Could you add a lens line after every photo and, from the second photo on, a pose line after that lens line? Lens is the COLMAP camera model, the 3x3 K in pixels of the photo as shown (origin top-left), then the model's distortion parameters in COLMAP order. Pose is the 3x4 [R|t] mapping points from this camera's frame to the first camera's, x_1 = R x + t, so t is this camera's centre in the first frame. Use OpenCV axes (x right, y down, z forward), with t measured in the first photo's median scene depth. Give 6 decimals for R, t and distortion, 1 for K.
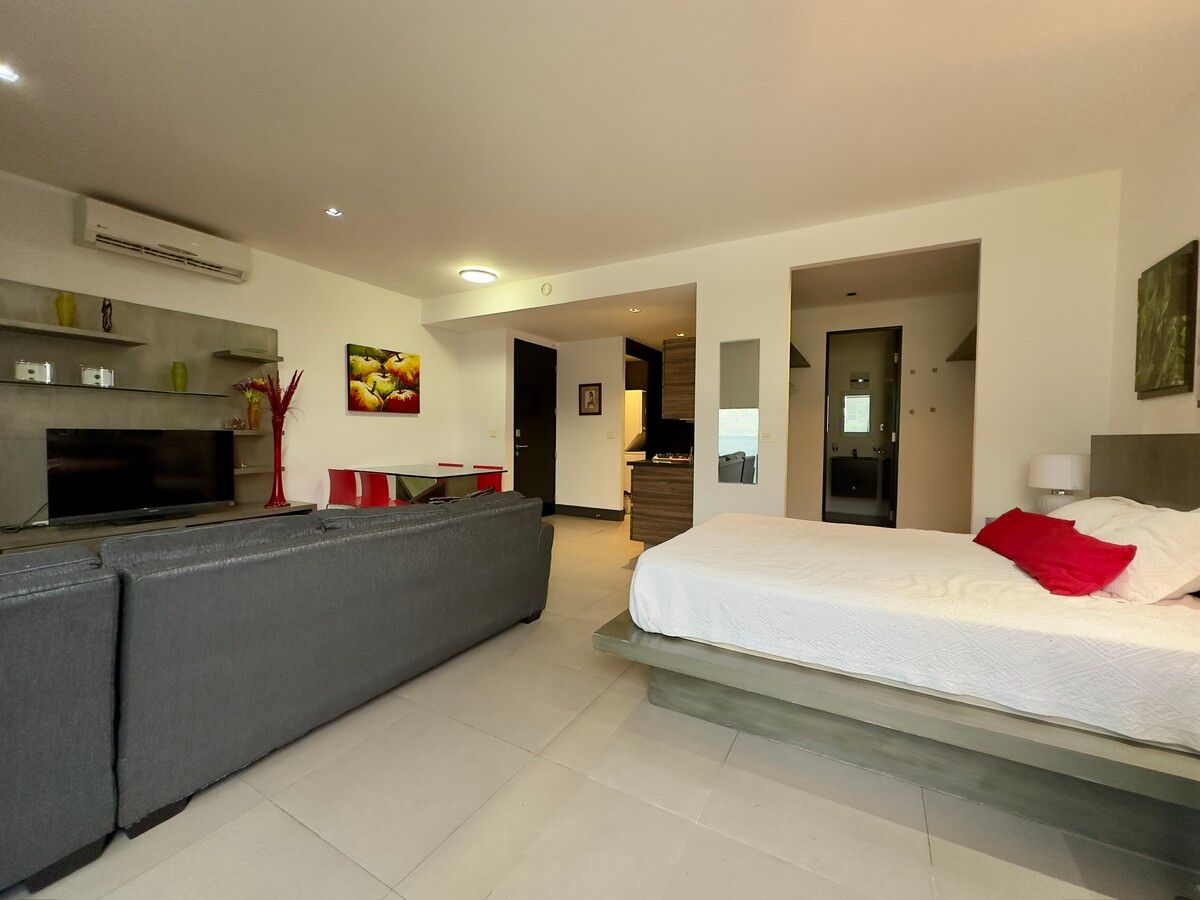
lens RADIAL K [[477.6, 0, 601.7], [0, 477.6, 446.8], [0, 0, 1]] dist [0.000800, 0.000308]
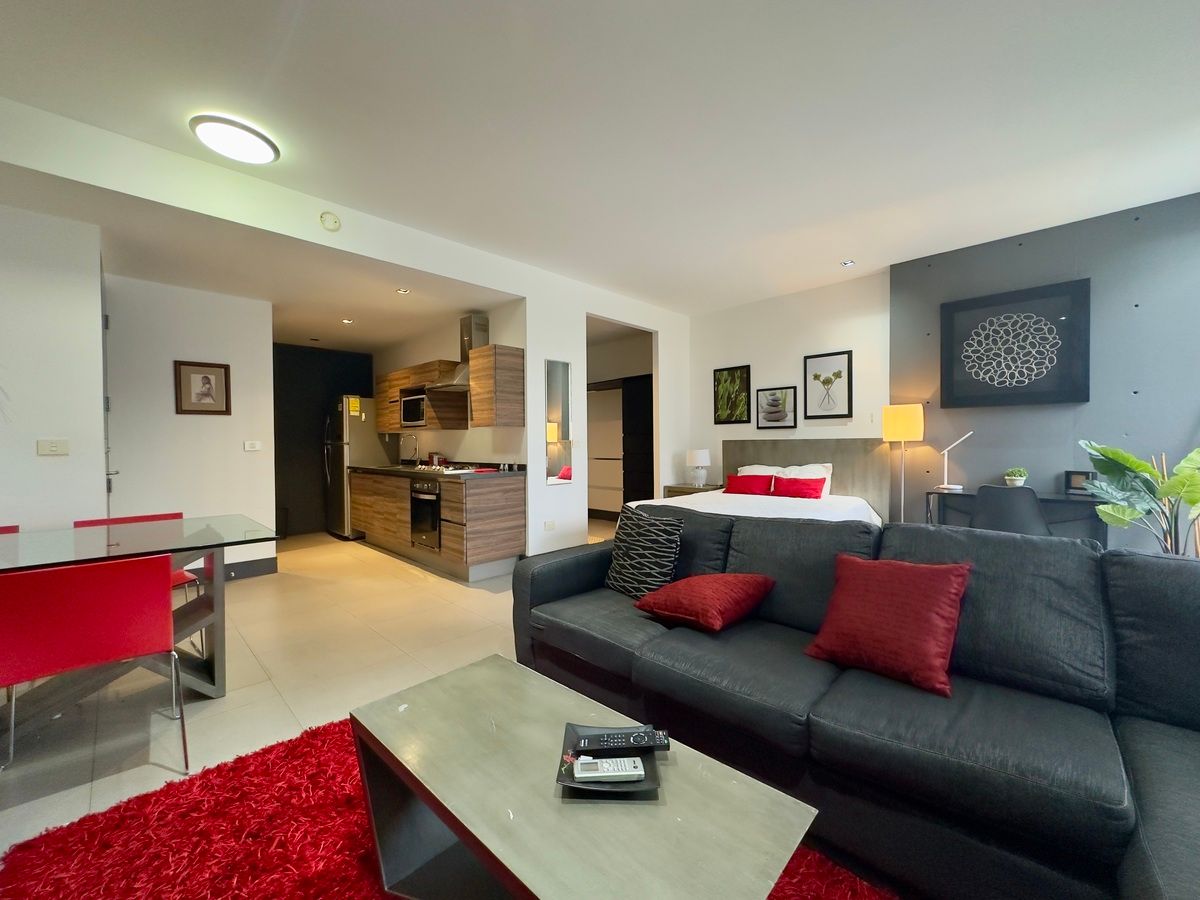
lens RADIAL K [[477.6, 0, 594.8], [0, 477.6, 448.2], [0, 0, 1]] dist [0.000800, 0.000308]
pose [[0.269005, -0.023649, 0.962848, -0.979625], [0.034447, 0.999295, 0.014921, -0.031290], [-0.962523, 0.029153, 0.269630, 0.738321]]
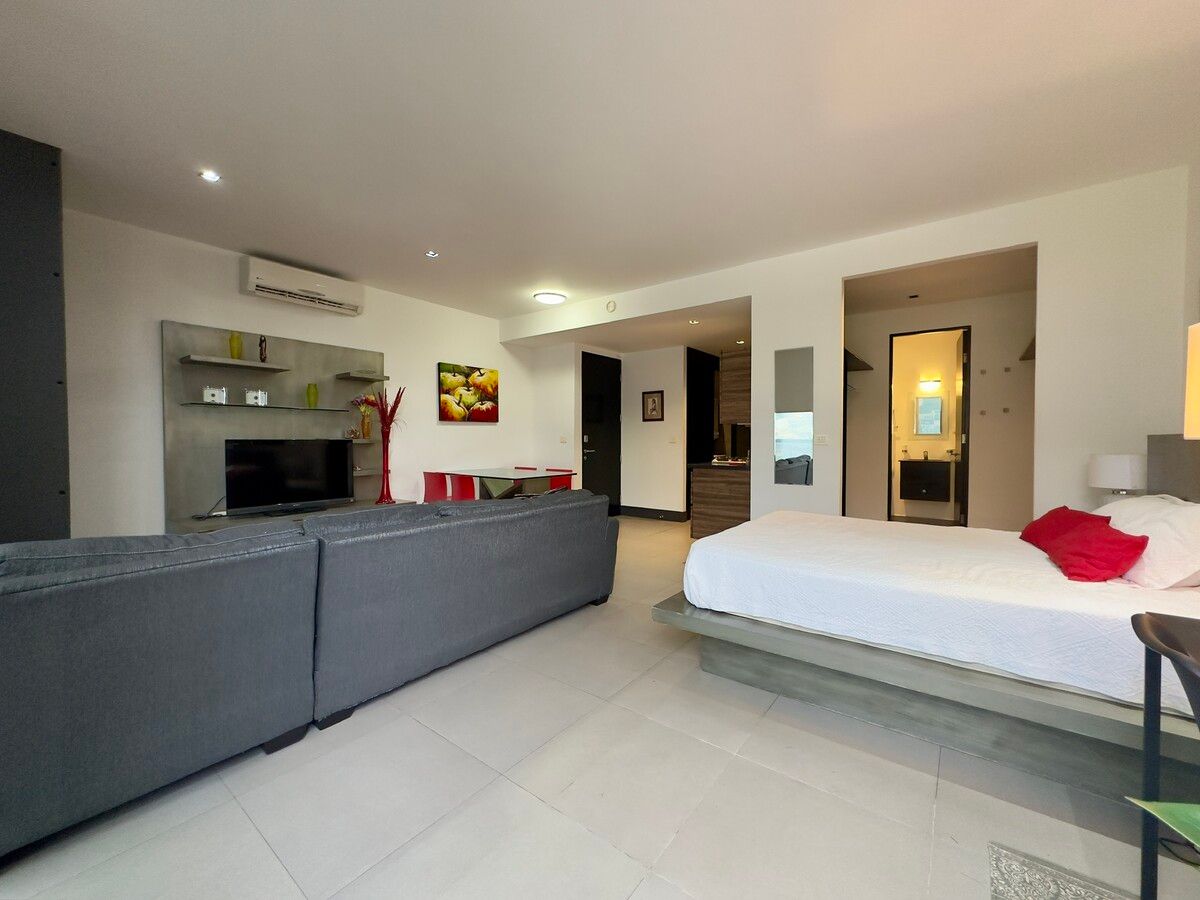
lens RADIAL K [[477.6, 0, 602.6], [0, 477.6, 444.7], [0, 0, 1]] dist [0.000800, 0.000308]
pose [[0.990823, -0.009247, -0.134849, 0.014310], [0.007222, 0.999854, -0.015498, 0.002919], [0.134973, 0.014382, 0.990745, -0.118465]]
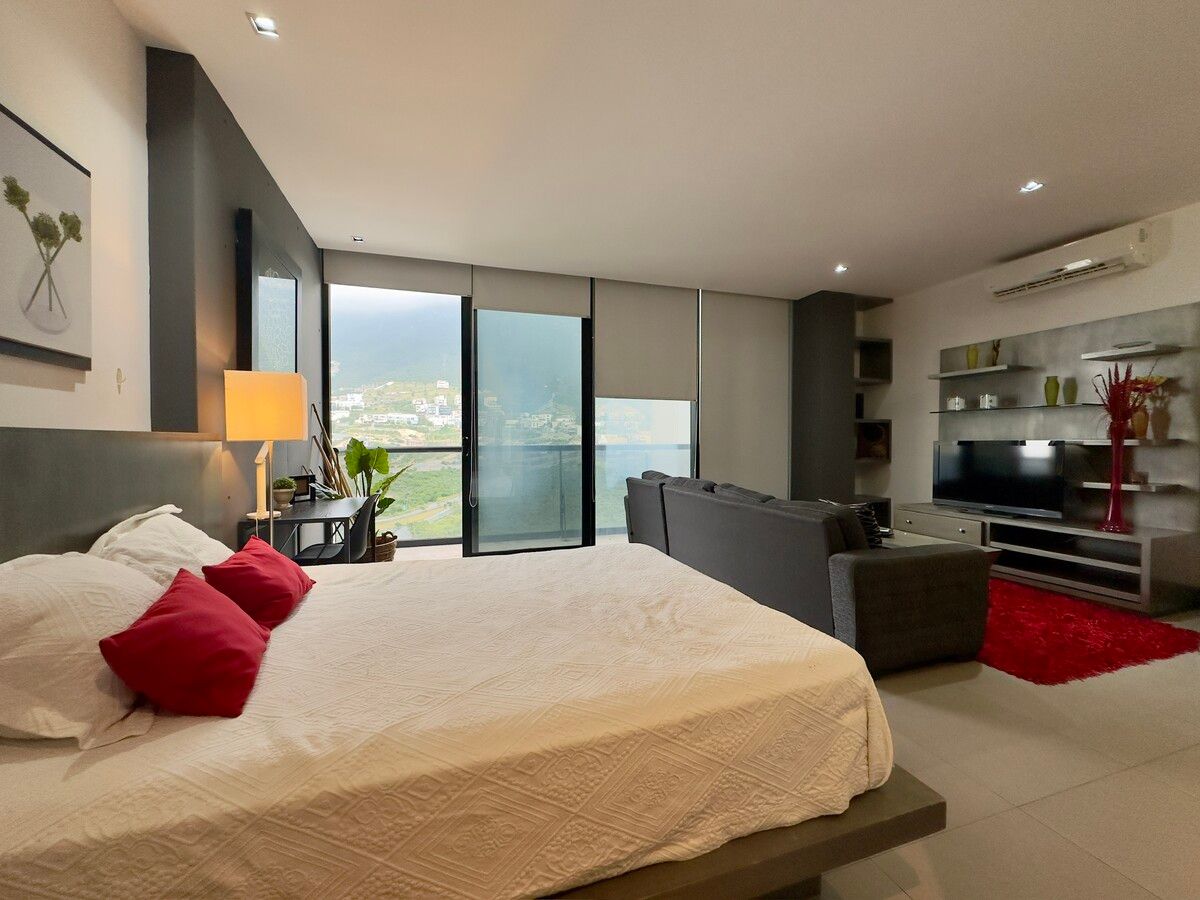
lens RADIAL K [[477.6, 0, 600.1], [0, 477.6, 448.3], [0, 0, 1]] dist [0.000800, 0.000308]
pose [[-0.674828, 0.000660, -0.737974, 0.650198], [-0.025550, 0.999379, 0.024258, -0.020741], [0.737532, 0.035225, -0.674393, 1.107376]]
